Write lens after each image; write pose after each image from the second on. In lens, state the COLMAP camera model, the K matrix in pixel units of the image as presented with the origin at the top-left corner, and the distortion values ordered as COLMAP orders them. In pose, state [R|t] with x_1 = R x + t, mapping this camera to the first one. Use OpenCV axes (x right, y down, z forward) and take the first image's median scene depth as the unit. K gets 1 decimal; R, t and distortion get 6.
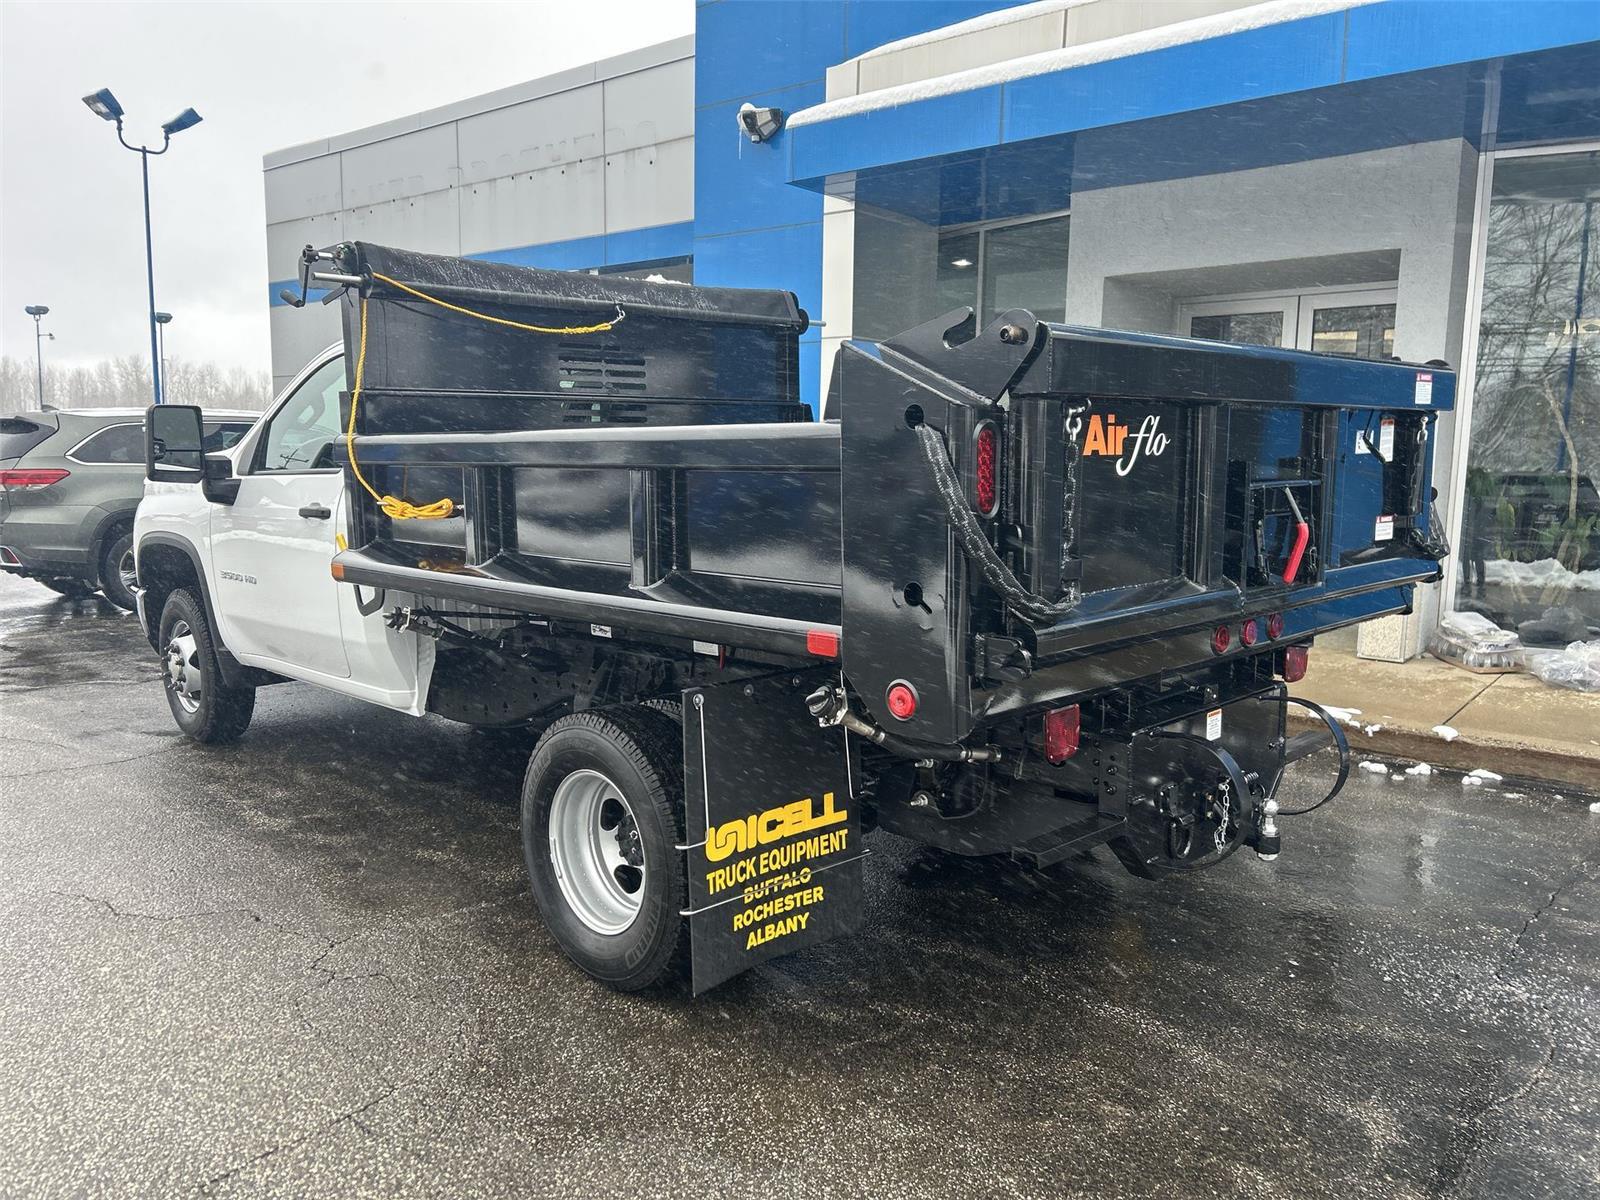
lens RADIAL K [[1223.6, 0, 808.2], [0, 1223.6, 602.1], [0, 0, 1]] dist [0.023548, -0.000047]
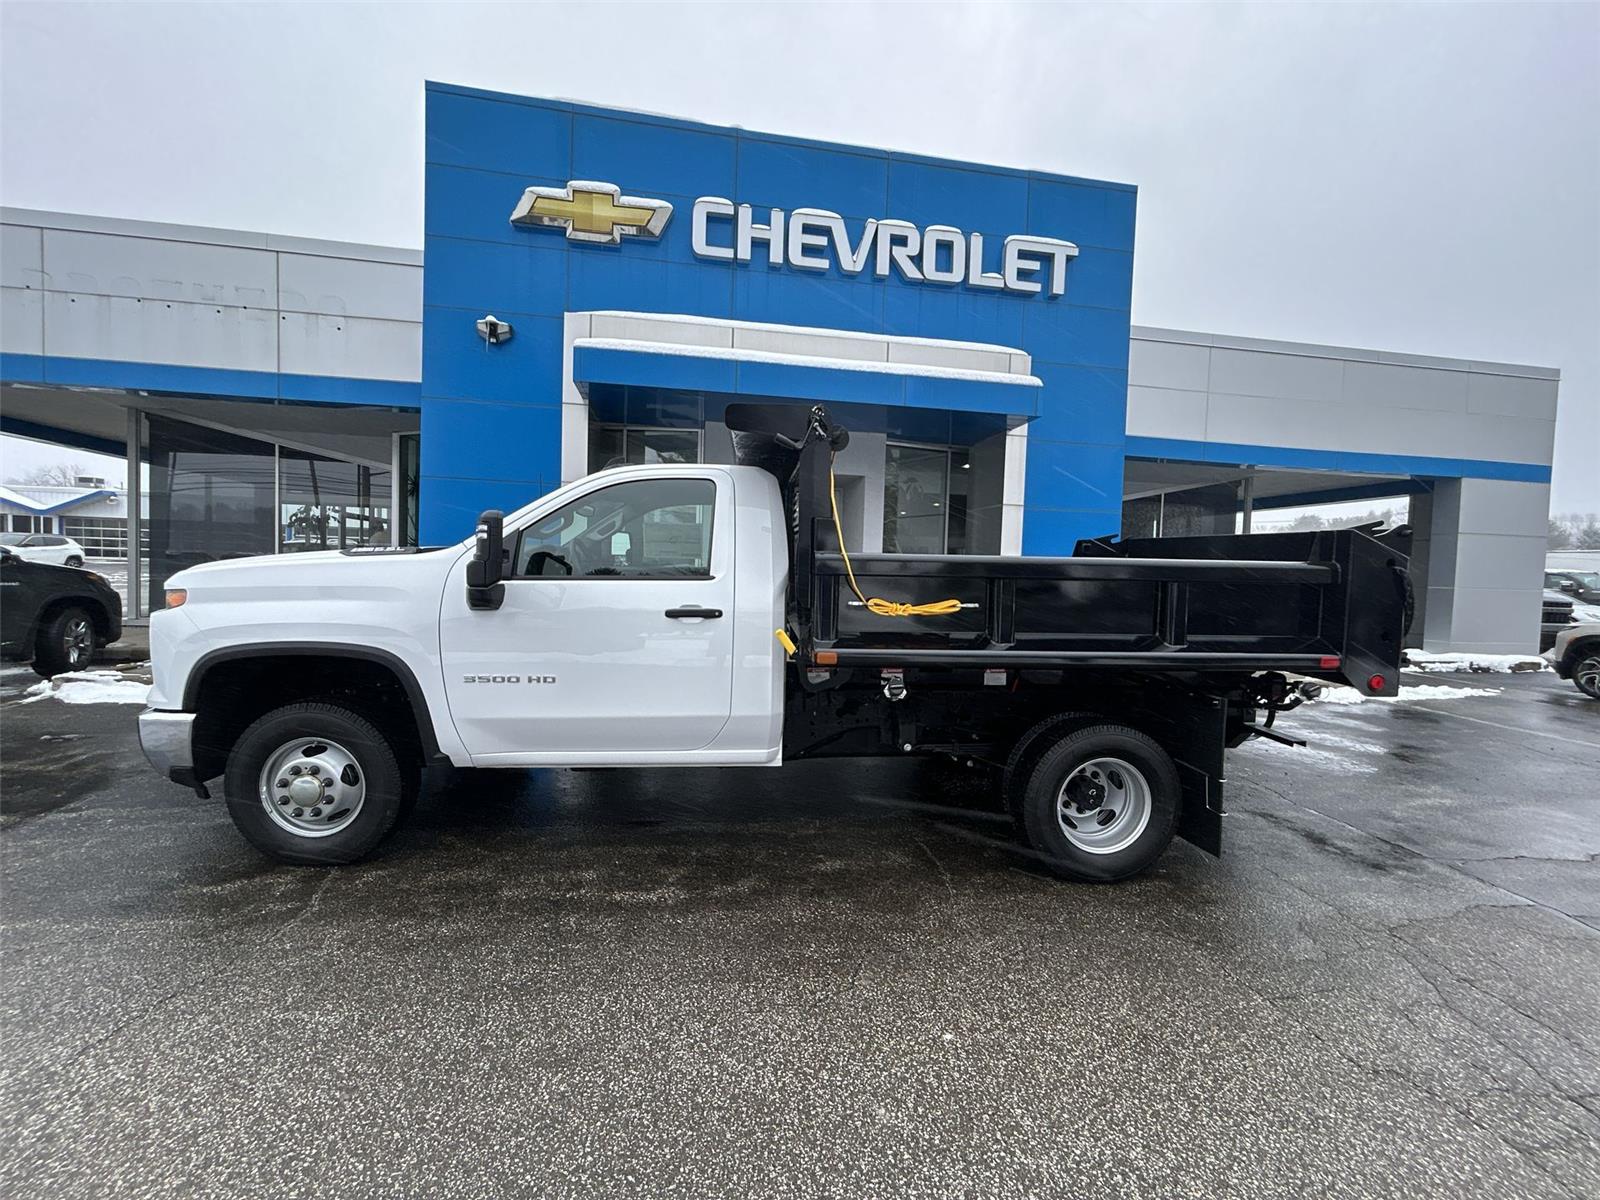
lens RADIAL K [[633.1, 0, 836.6], [0, 633.1, 600.3], [0, 0, 1]] dist [0.001389, 0.000015]
pose [[0.649908, -0.028736, 0.759469, -0.657919], [0.069745, 0.997323, -0.021948, -0.053063], [-0.756806, 0.067233, 0.650173, 0.427342]]
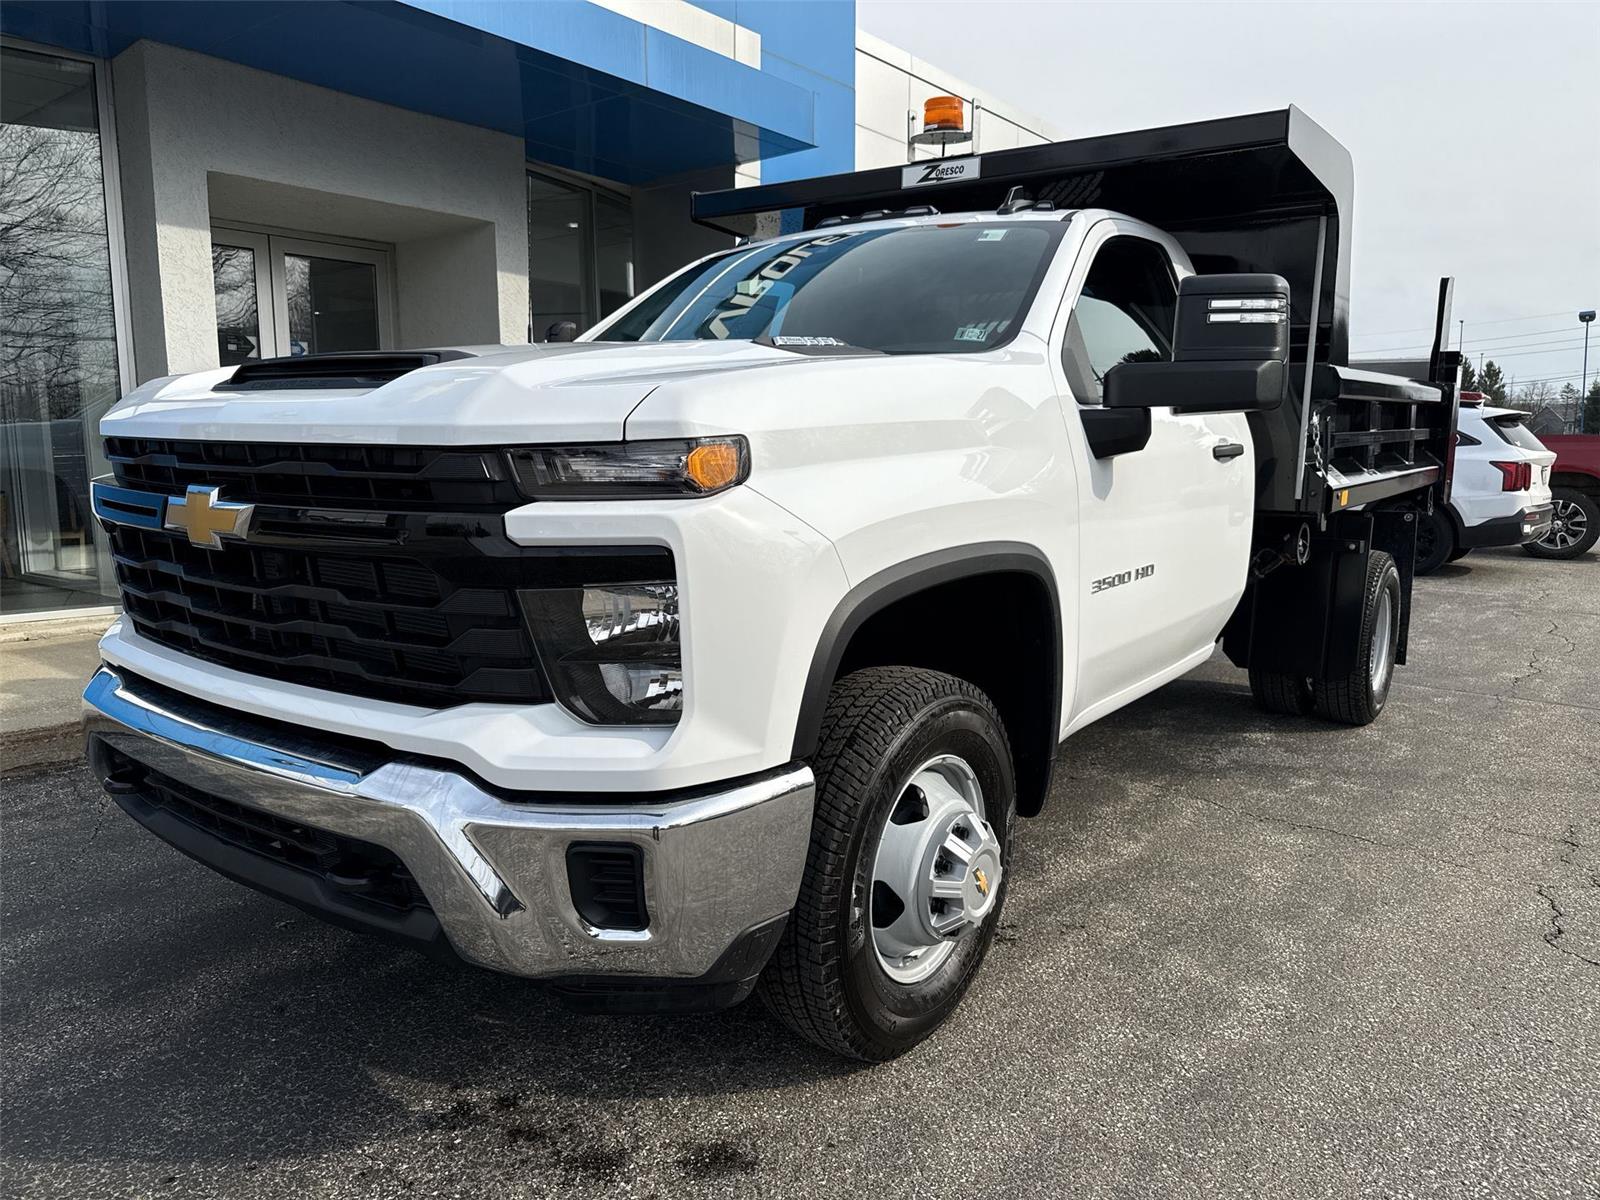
lens RADIAL K [[1083.1, 0, 794.6], [0, 1083.1, 567.6], [0, 0, 1]] dist [0.034311, 0.000002]
pose [[-0.128073, -0.127079, 0.983589, -0.910867], [0.119724, 0.982523, 0.142530, -0.112351], [-0.984512, 0.136013, -0.110621, 1.162493]]
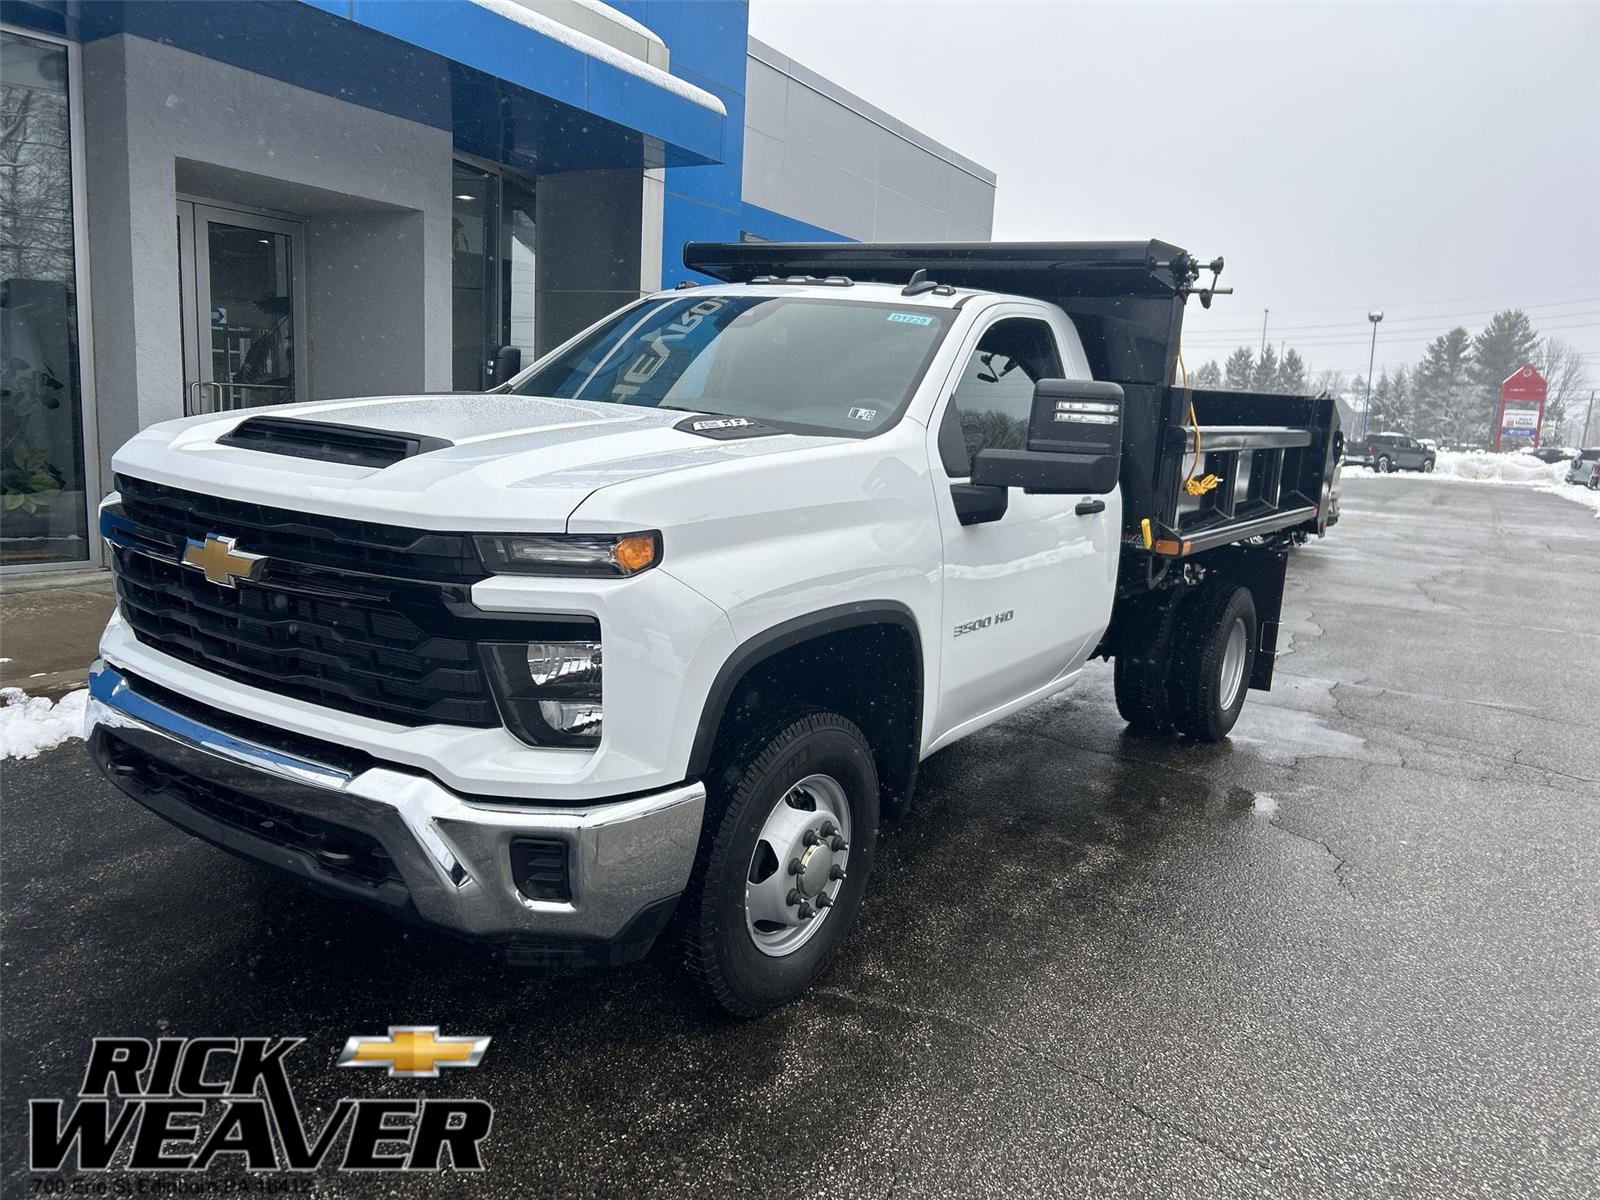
lens RADIAL K [[1141.3, 0, 796.7], [0, 1141.3, 591.3], [0, 0, 1]] dist [0.024049, -0.000708]
pose [[-0.176906, -0.179530, 0.967715, -1.021104], [0.061389, 0.979296, 0.192901, -0.161867], [-0.982311, 0.093532, -0.162223, 1.158129]]
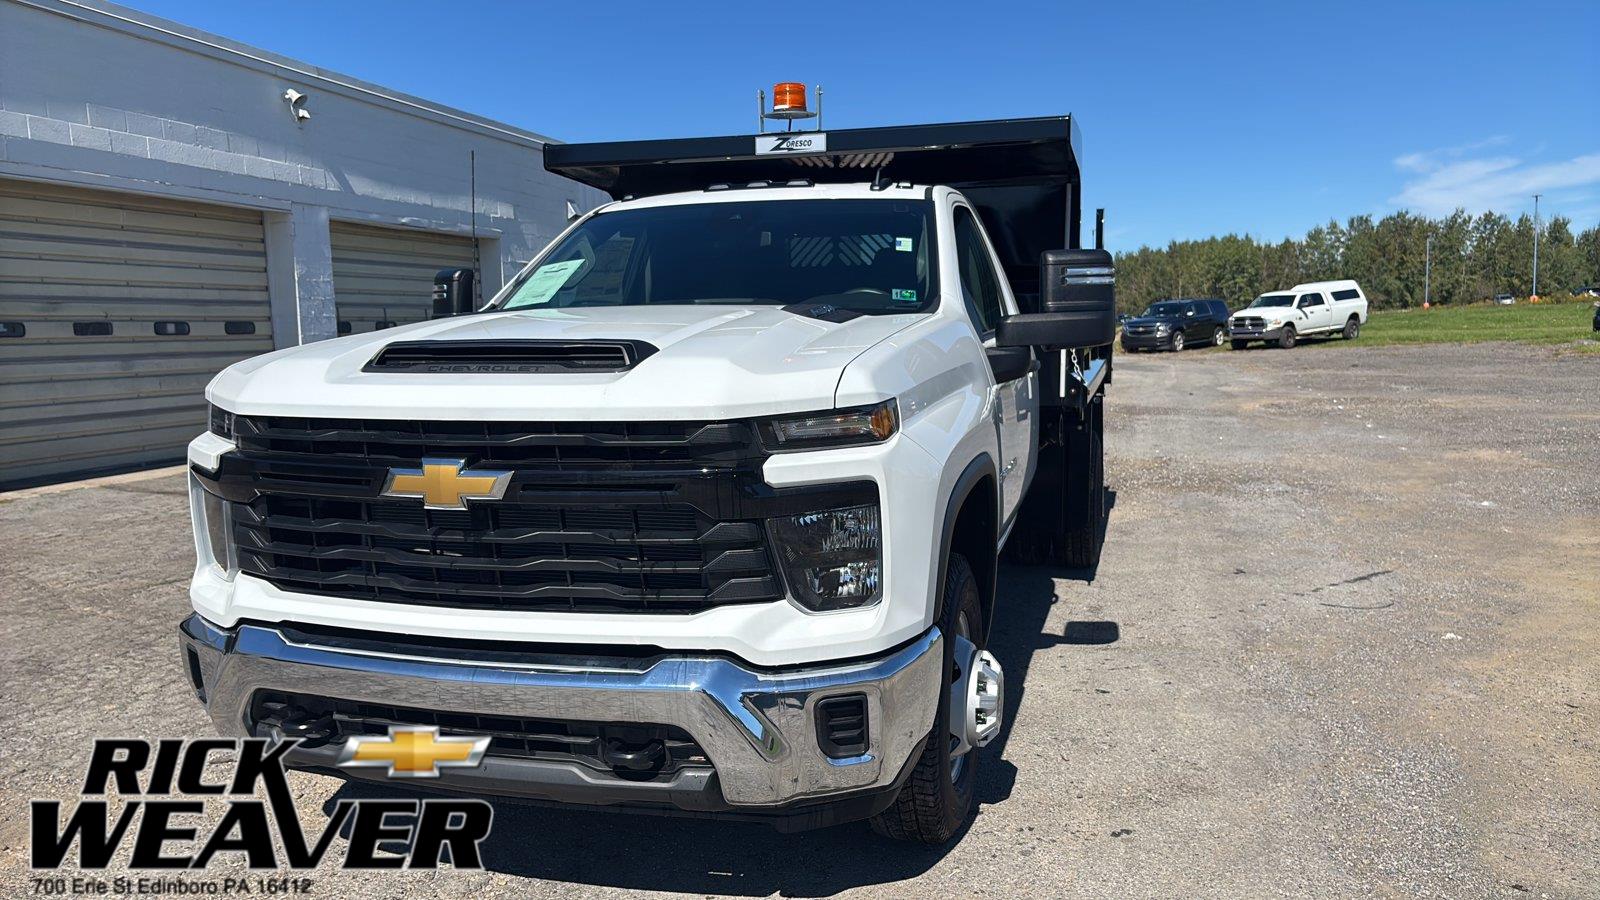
lens RADIAL K [[1114.0, 0, 797.5], [0, 1114.0, 457.2], [0, 0, 1]] dist [-0.001033, 0.001929]
pose [[-0.464397, -0.101066, 0.879842, -0.983286], [0.140644, 0.972444, 0.185937, -0.171815], [-0.874388, 0.210093, -0.437386, 1.370641]]
